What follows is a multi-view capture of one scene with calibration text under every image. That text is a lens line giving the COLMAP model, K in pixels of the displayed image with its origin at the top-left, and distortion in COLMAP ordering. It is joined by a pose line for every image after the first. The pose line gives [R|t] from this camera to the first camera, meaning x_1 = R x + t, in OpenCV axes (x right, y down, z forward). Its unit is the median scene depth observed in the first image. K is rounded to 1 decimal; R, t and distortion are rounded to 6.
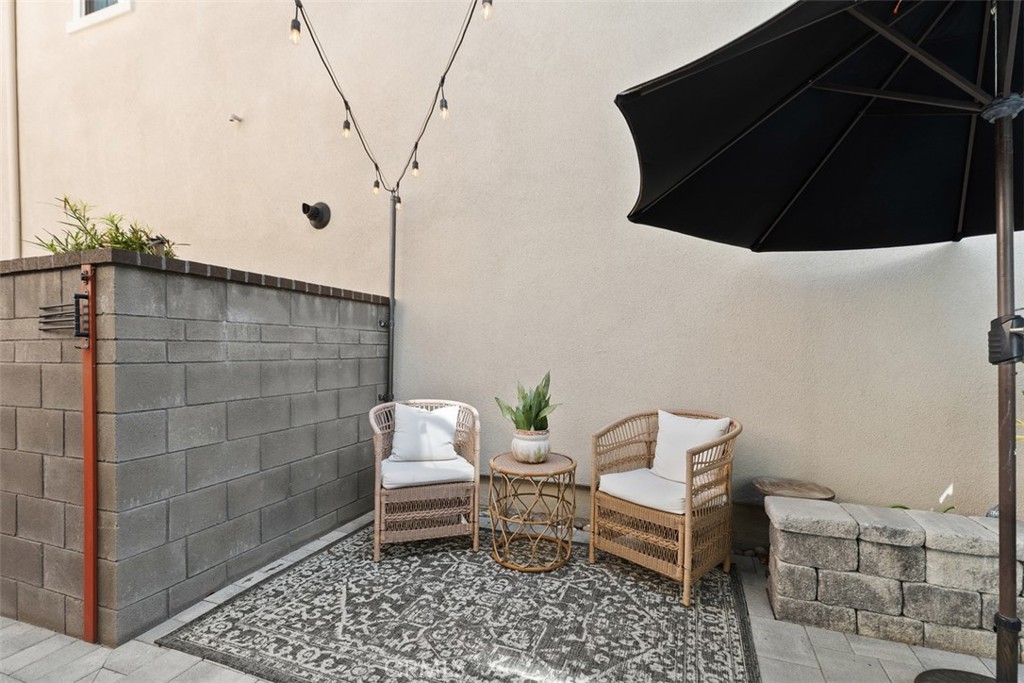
lens RADIAL K [[468.2, 0, 513.1], [0, 468.2, 357.9], [0, 0, 1]] dist [0.002524, -0.000192]
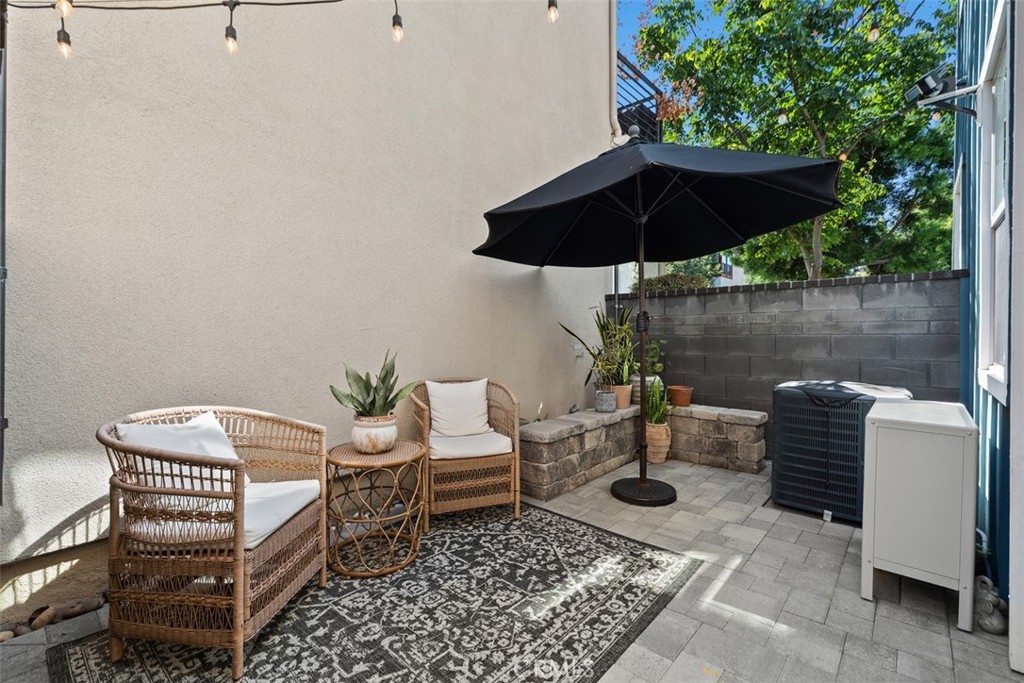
lens RADIAL K [[461.4, 0, 508.6], [0, 461.4, 344.8], [0, 0, 1]] dist [0.002851, -0.000451]
pose [[0.357120, -0.031431, 0.933530, -0.768542], [0.024993, 0.999397, 0.024087, 0.003700], [-0.933724, 0.014729, 0.357690, 0.499247]]
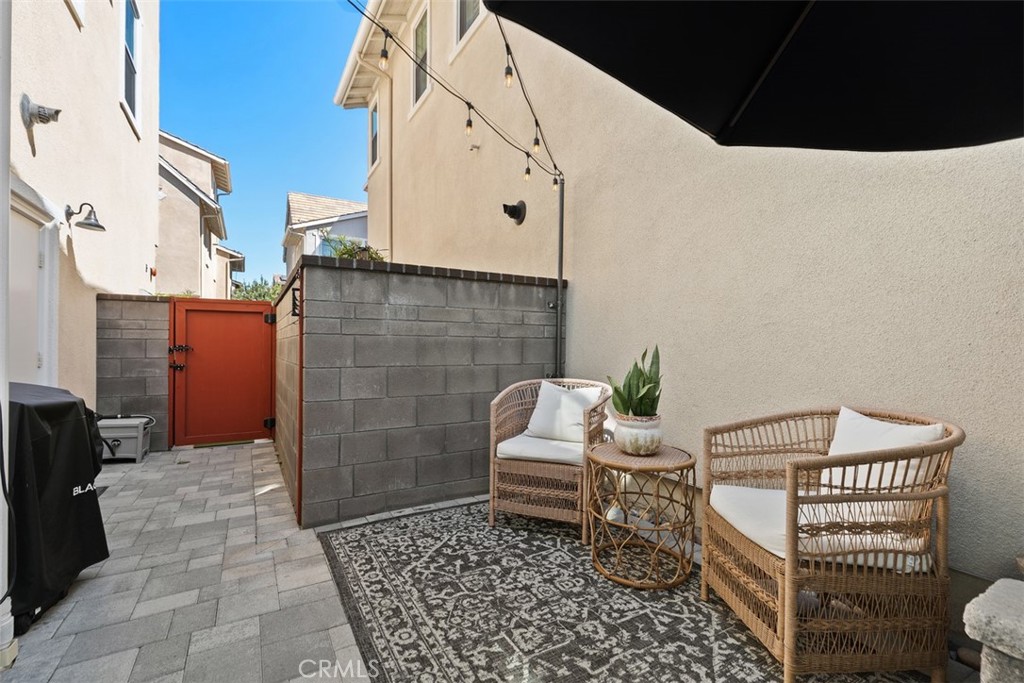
lens RADIAL K [[461.4, 0, 508.6], [0, 461.4, 344.8], [0, 0, 1]] dist [0.002851, -0.000451]
pose [[0.768053, -0.000866, -0.640386, 0.437438], [-0.014455, 0.999721, -0.018688, 0.051099], [0.640224, 0.023610, 0.767826, 0.238412]]
